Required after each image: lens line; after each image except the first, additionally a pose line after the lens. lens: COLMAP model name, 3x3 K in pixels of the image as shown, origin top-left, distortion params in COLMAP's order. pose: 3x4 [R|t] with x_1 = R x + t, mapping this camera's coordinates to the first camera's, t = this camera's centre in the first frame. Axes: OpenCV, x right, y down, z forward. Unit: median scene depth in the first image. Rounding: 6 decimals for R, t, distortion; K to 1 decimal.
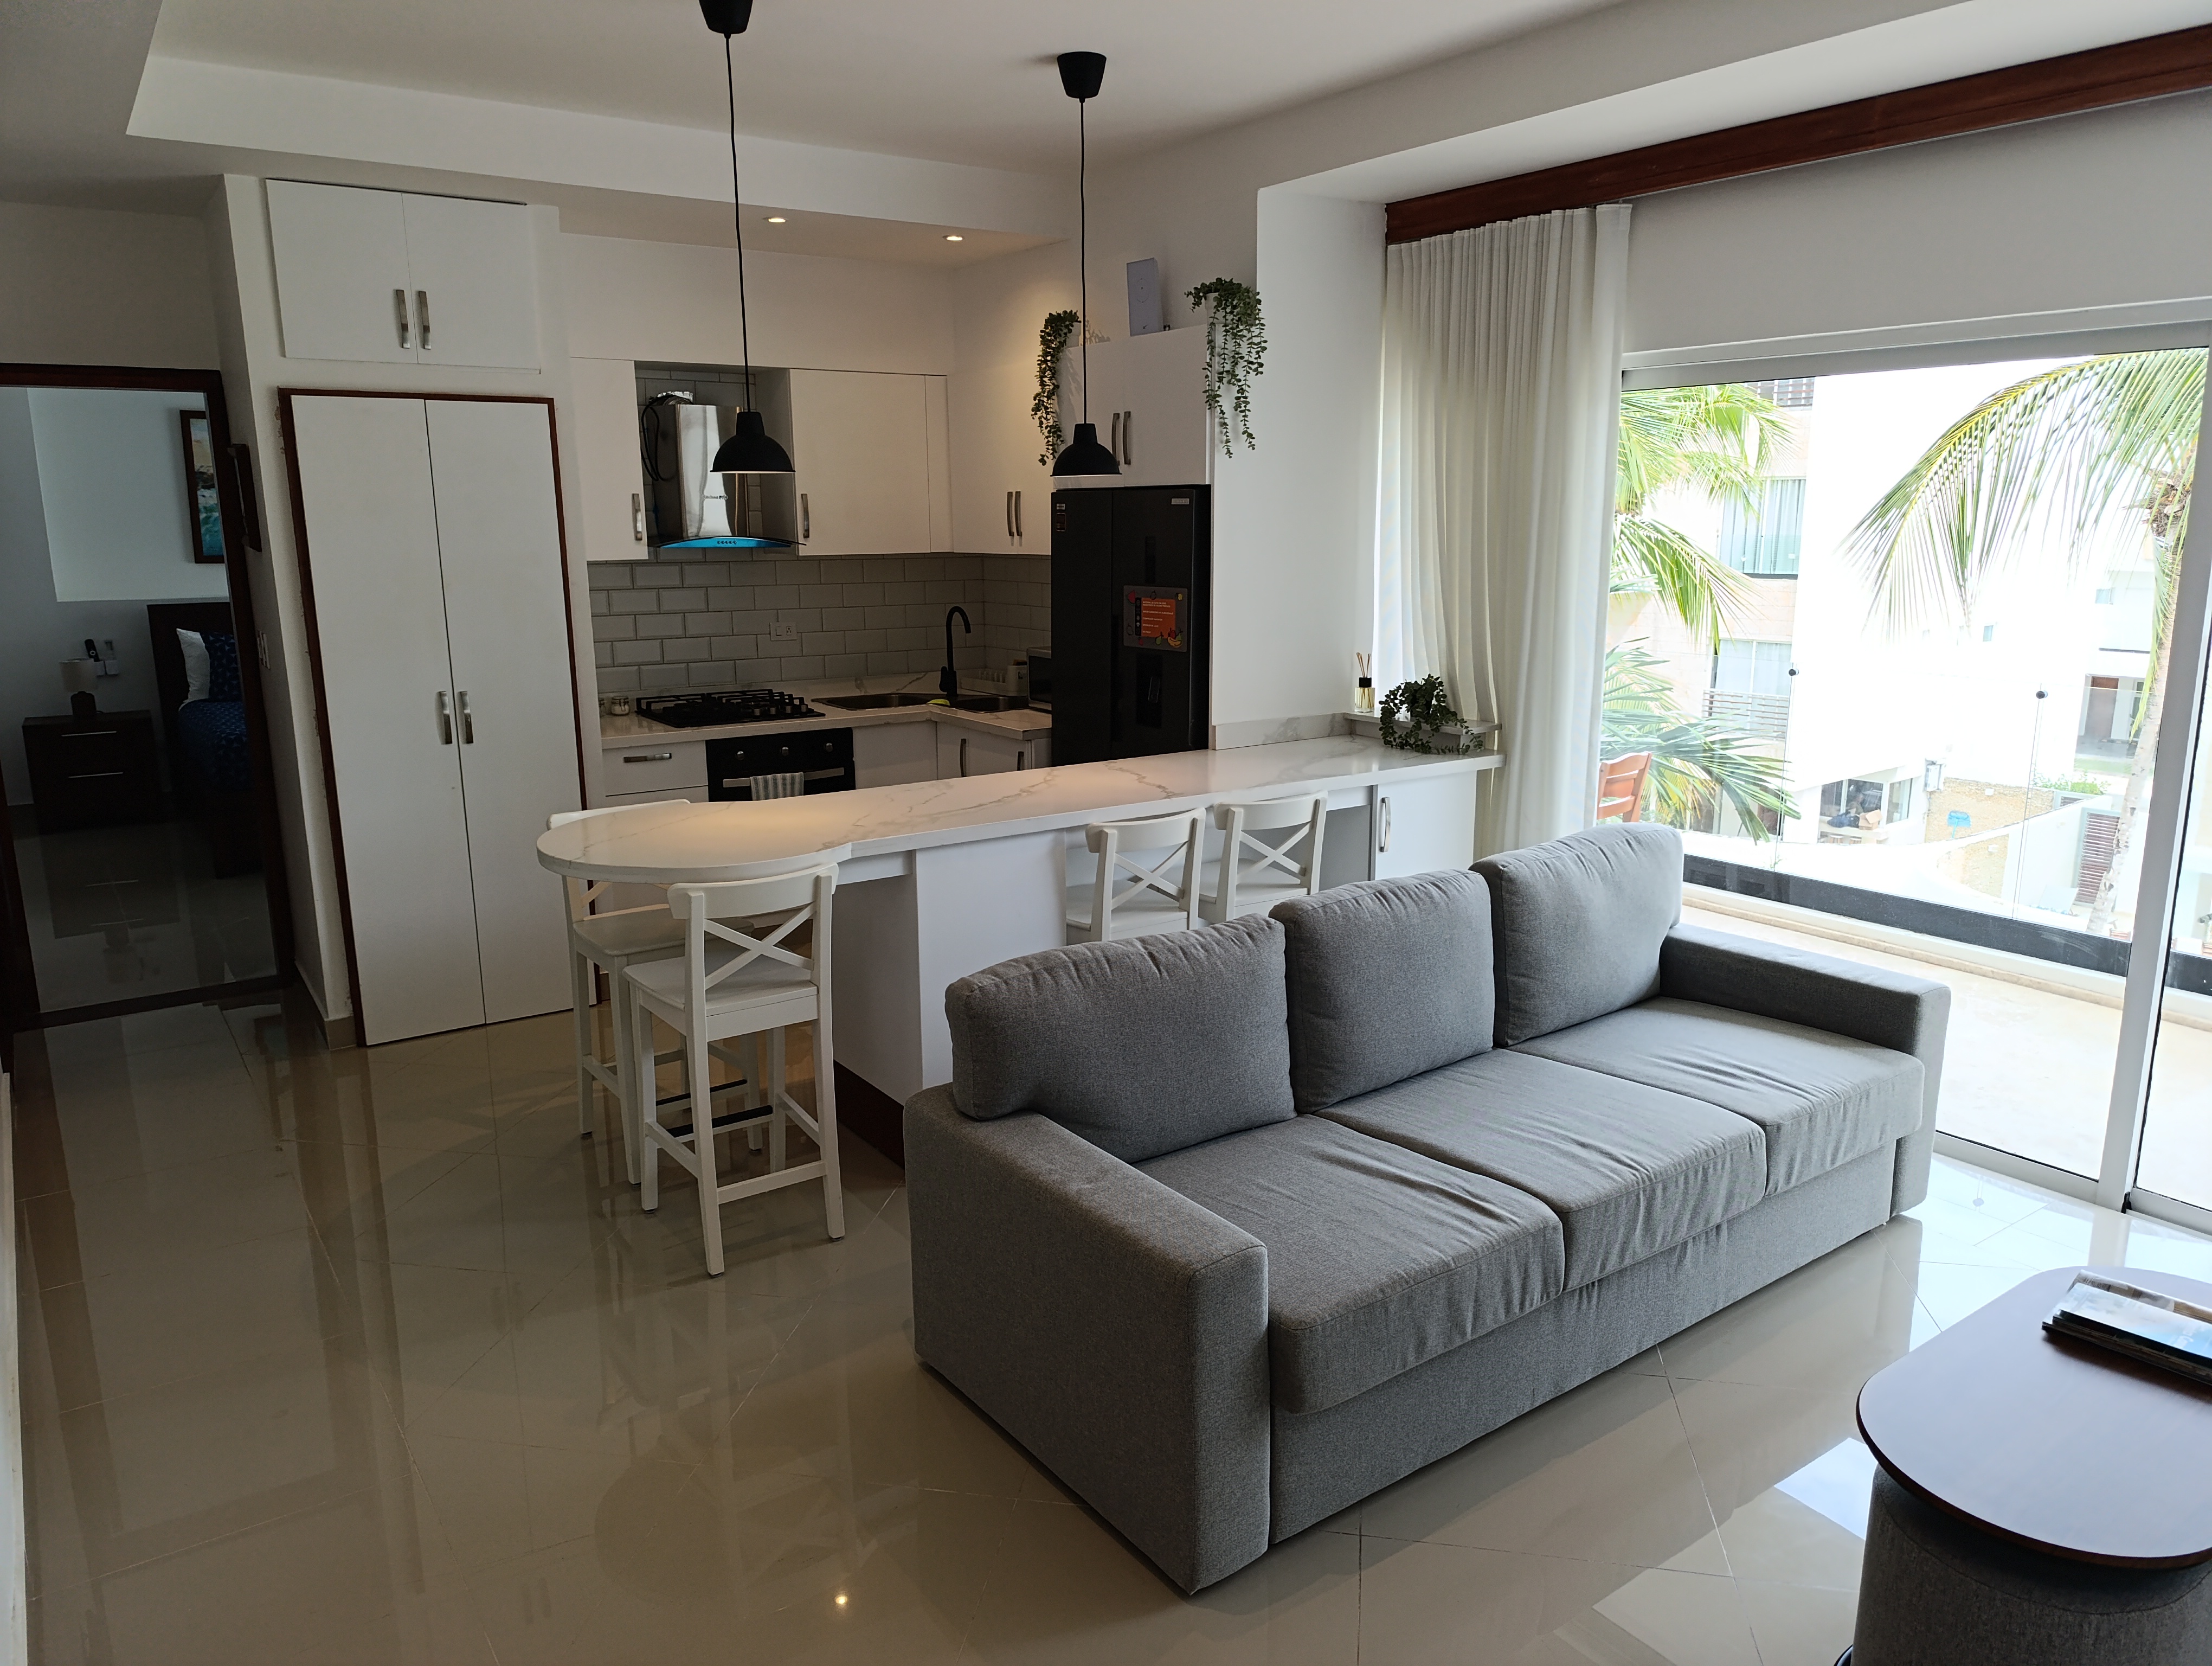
lens RADIAL K [[1497.4, 0, 1104.7], [0, 1497.4, 841.3], [0, 0, 1]] dist [0.036190, -0.045514]
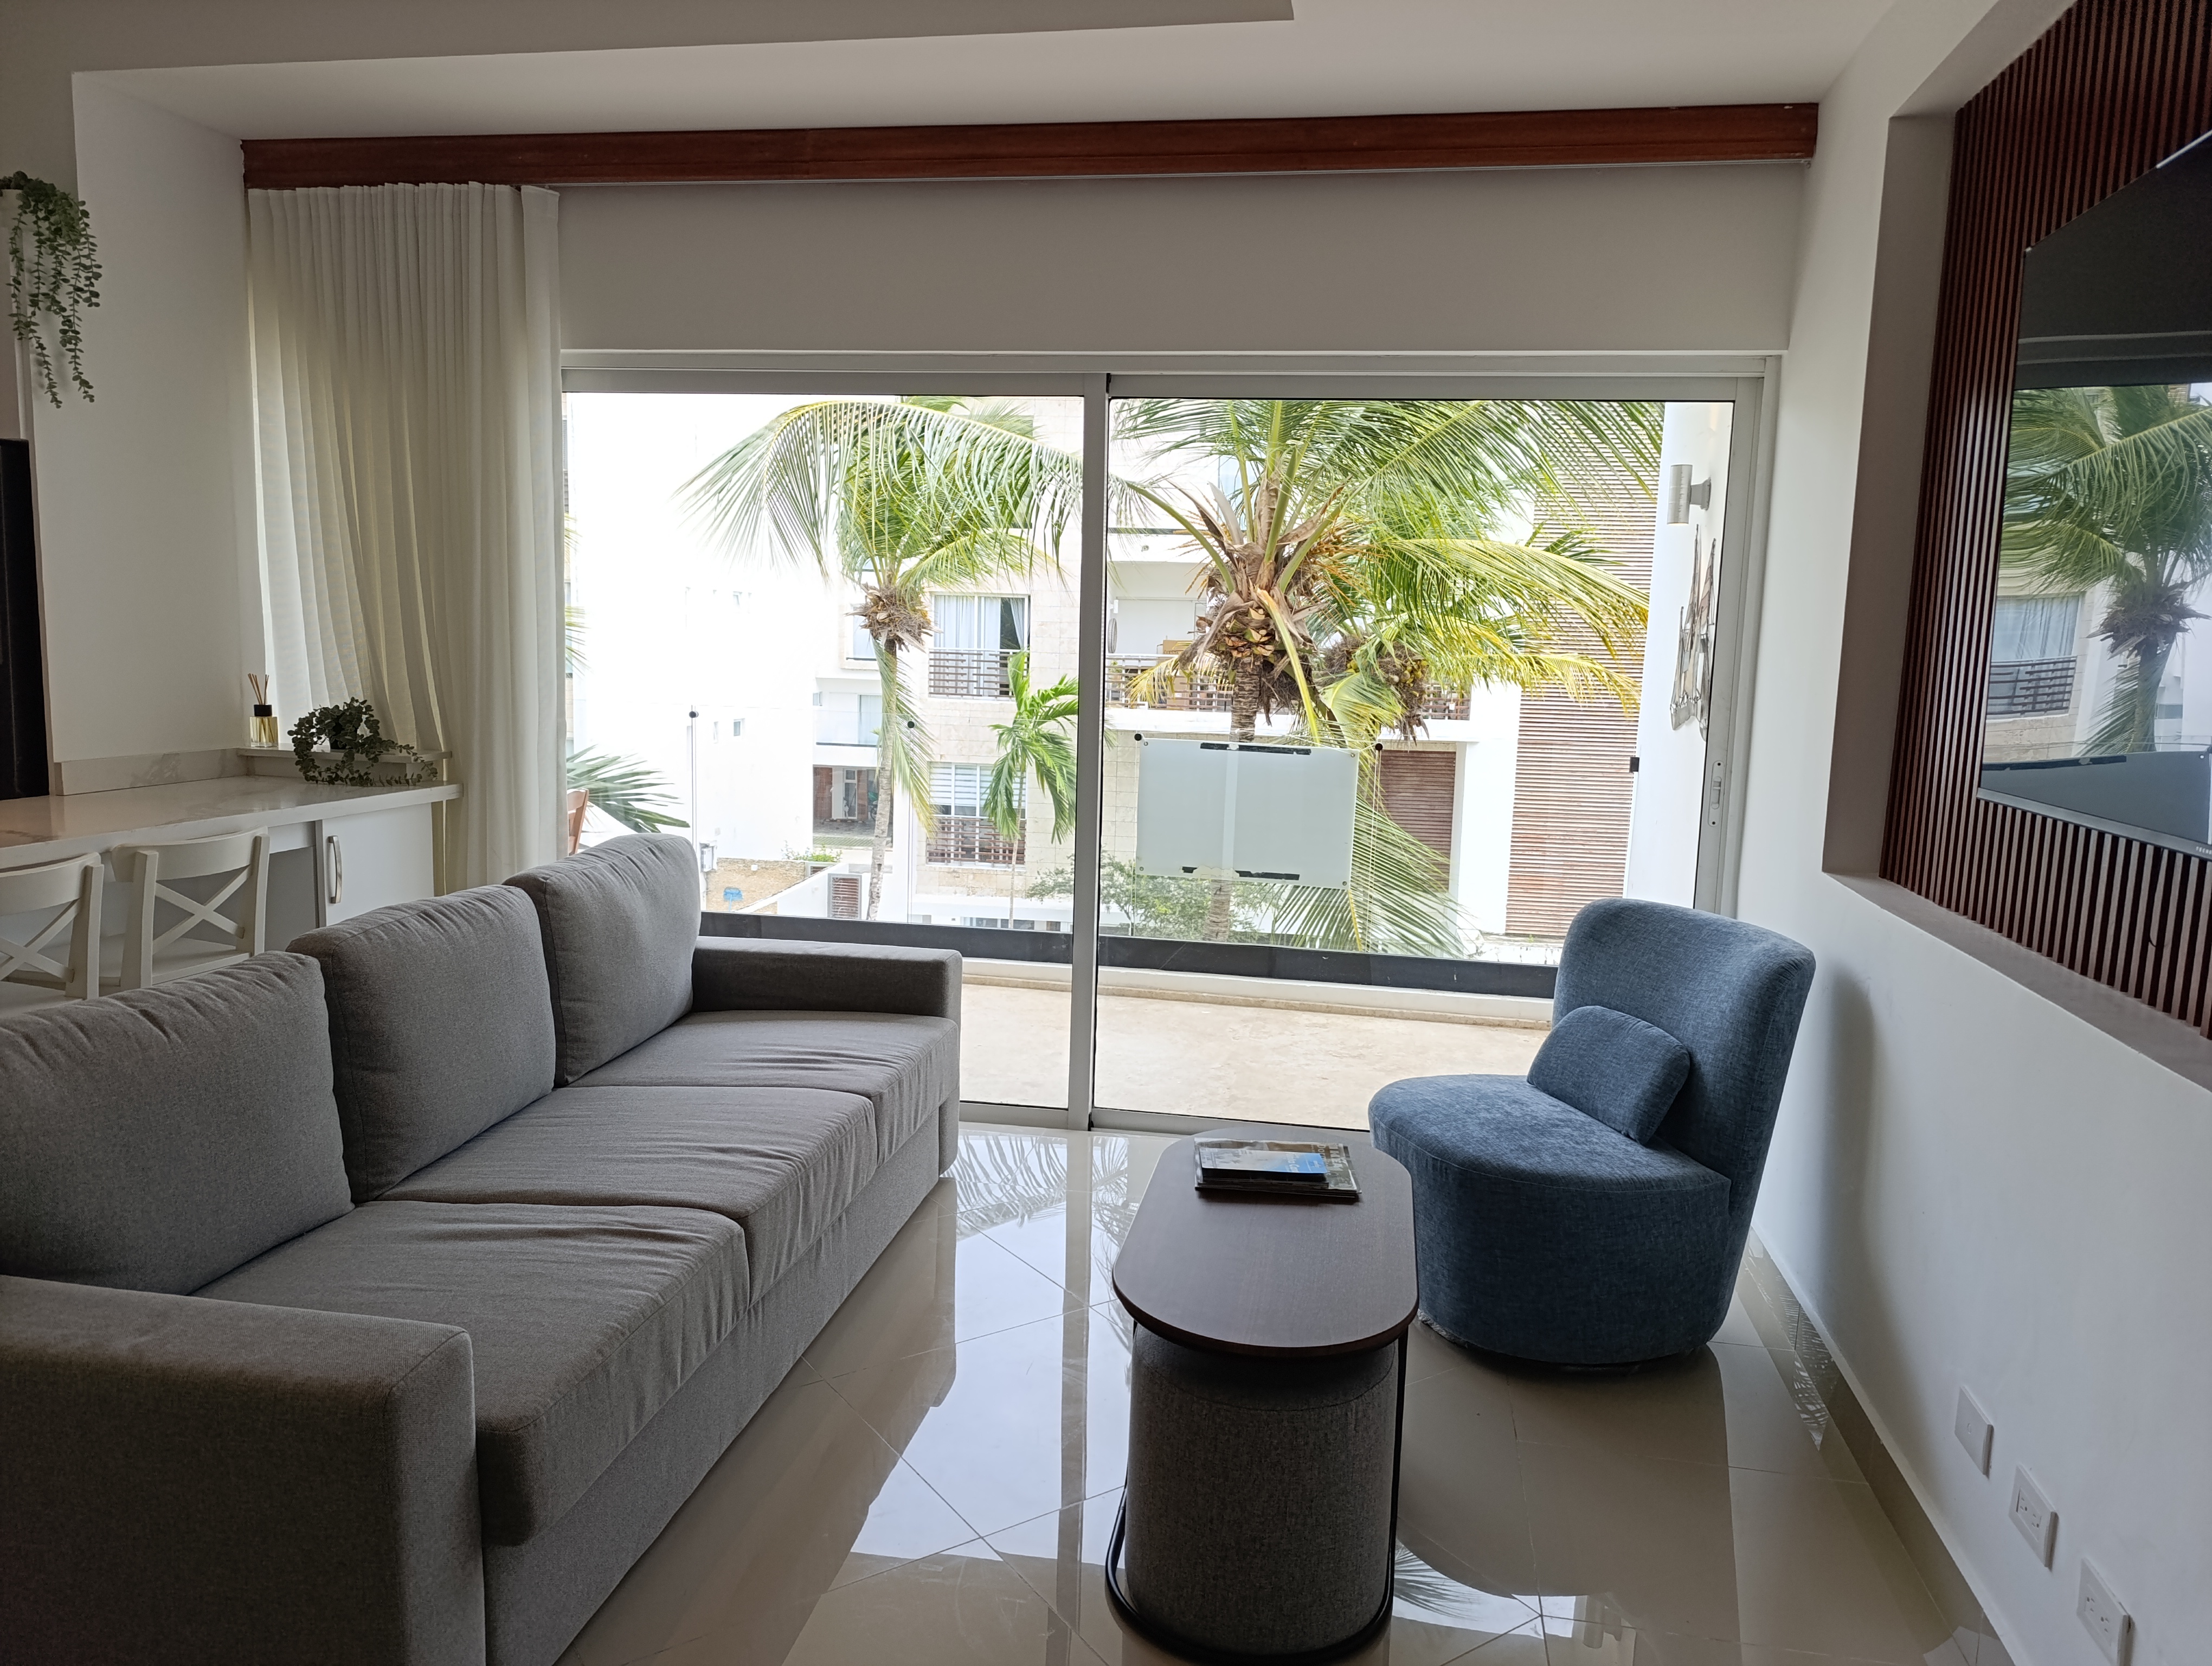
lens RADIAL K [[1505.2, 0, 1112.6], [0, 1505.2, 830.3], [0, 0, 1]] dist [0.039819, -0.039984]
pose [[0.710648, -0.063472, 0.700679, -0.089434], [0.117756, 0.992604, -0.029515, 0.041518], [-0.693623, 0.103484, 0.712866, 0.107574]]
